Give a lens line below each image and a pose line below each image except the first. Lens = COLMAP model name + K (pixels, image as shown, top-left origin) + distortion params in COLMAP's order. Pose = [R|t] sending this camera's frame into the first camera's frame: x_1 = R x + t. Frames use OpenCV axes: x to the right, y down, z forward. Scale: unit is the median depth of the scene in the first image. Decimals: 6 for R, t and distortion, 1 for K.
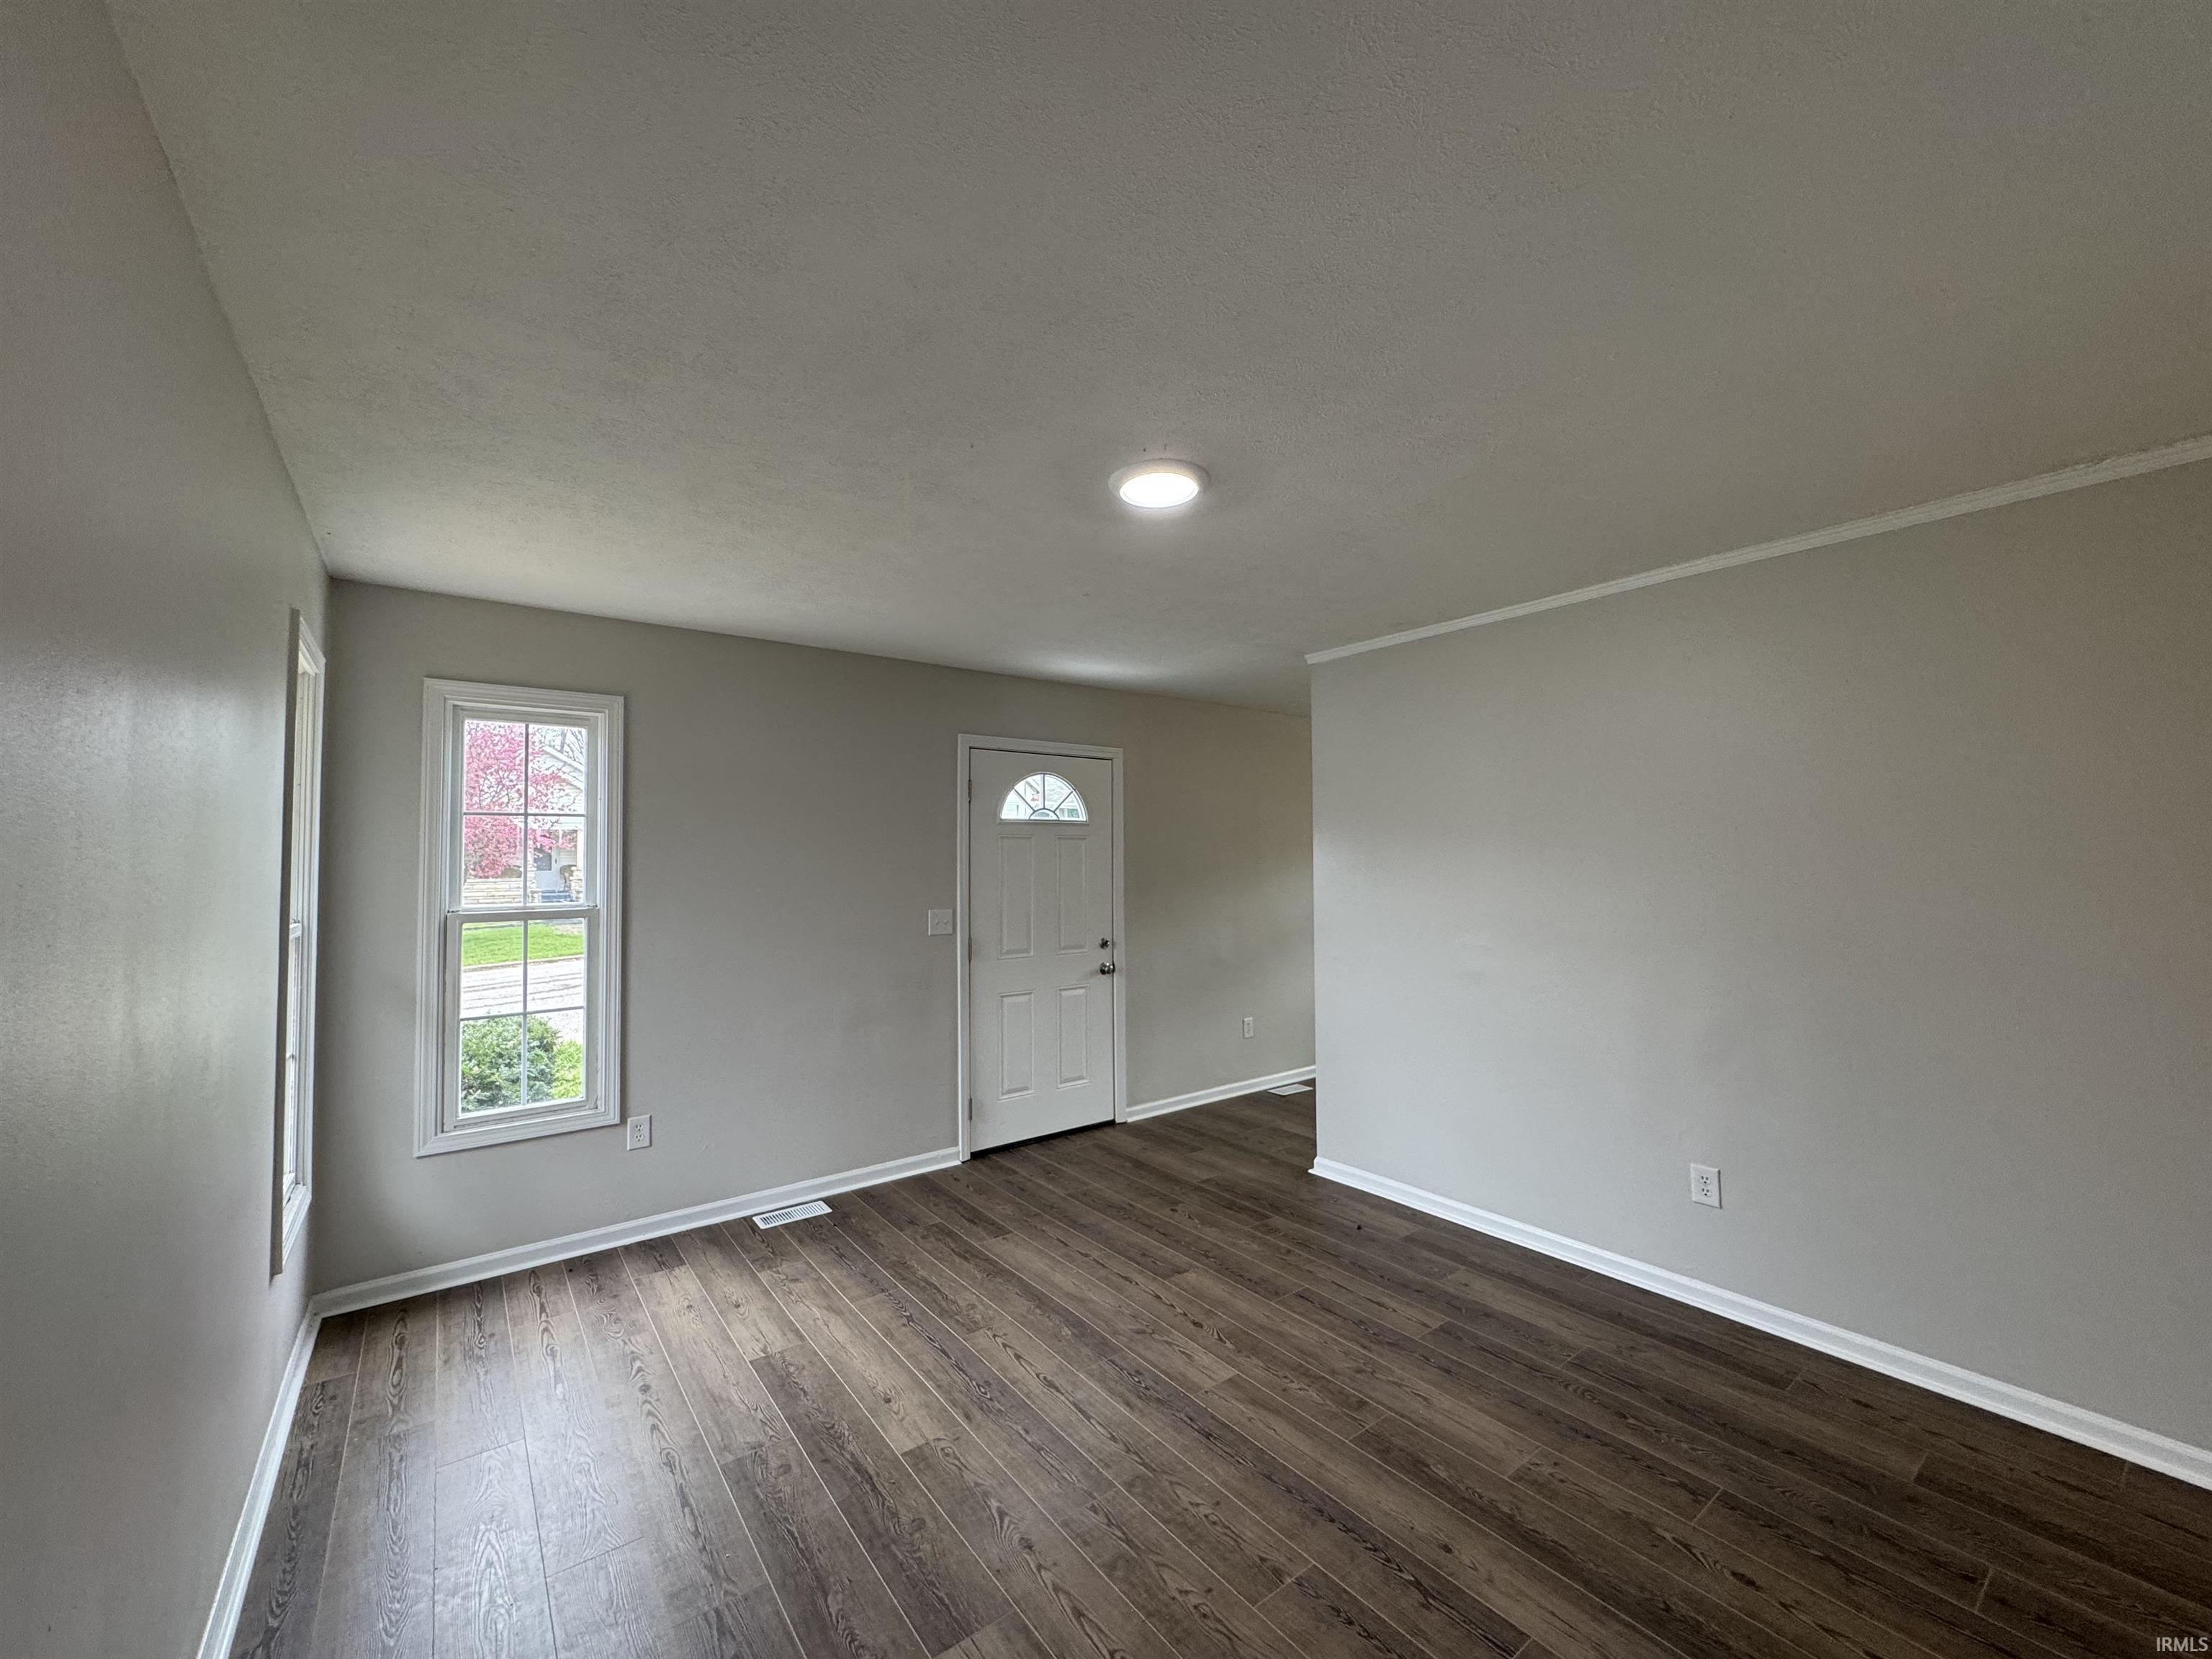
lens RADIAL K [[875.1, 0, 1102.5], [0, 875.1, 828.8], [0, 0, 1]] dist [-0.002866, -0.000105]
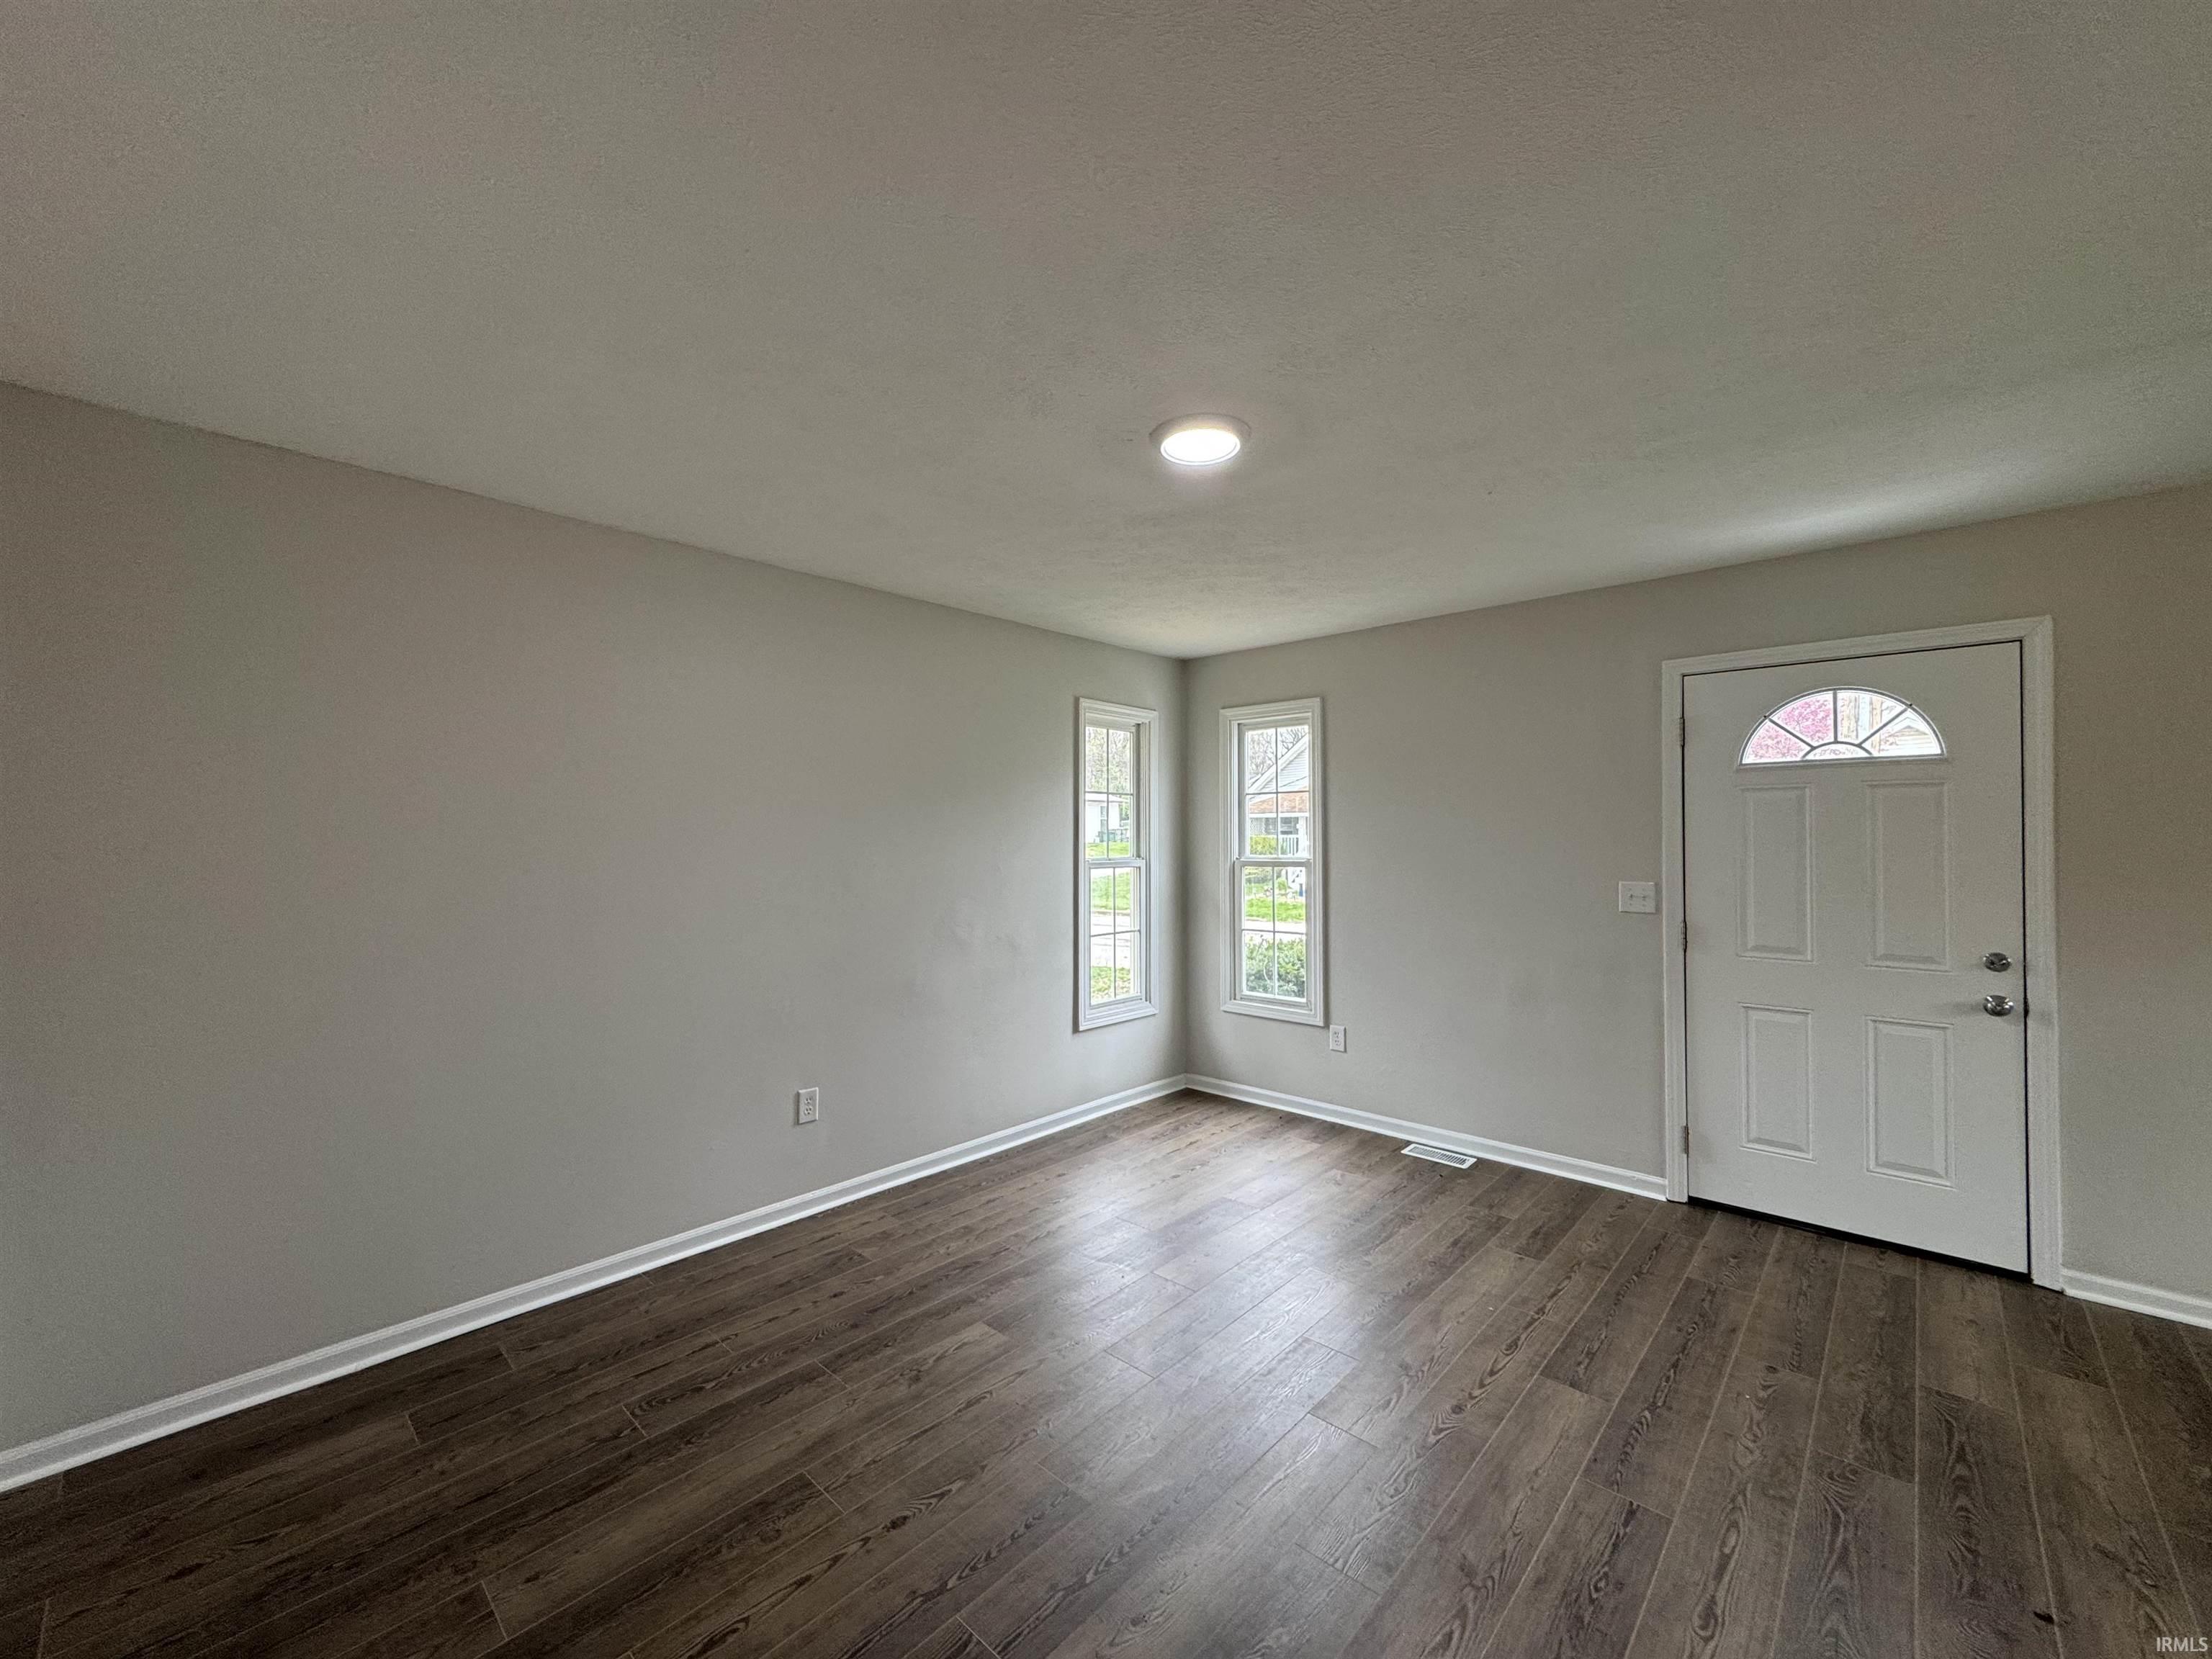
lens RADIAL K [[875.1, 0, 1102.5], [0, 875.1, 828.8], [0, 0, 1]] dist [-0.002866, -0.000105]
pose [[0.169956, -0.002420, -0.985449, 0.621856], [0.039144, 0.999224, 0.004297, 0.022766], [0.984674, -0.039305, 0.169919, 0.429952]]
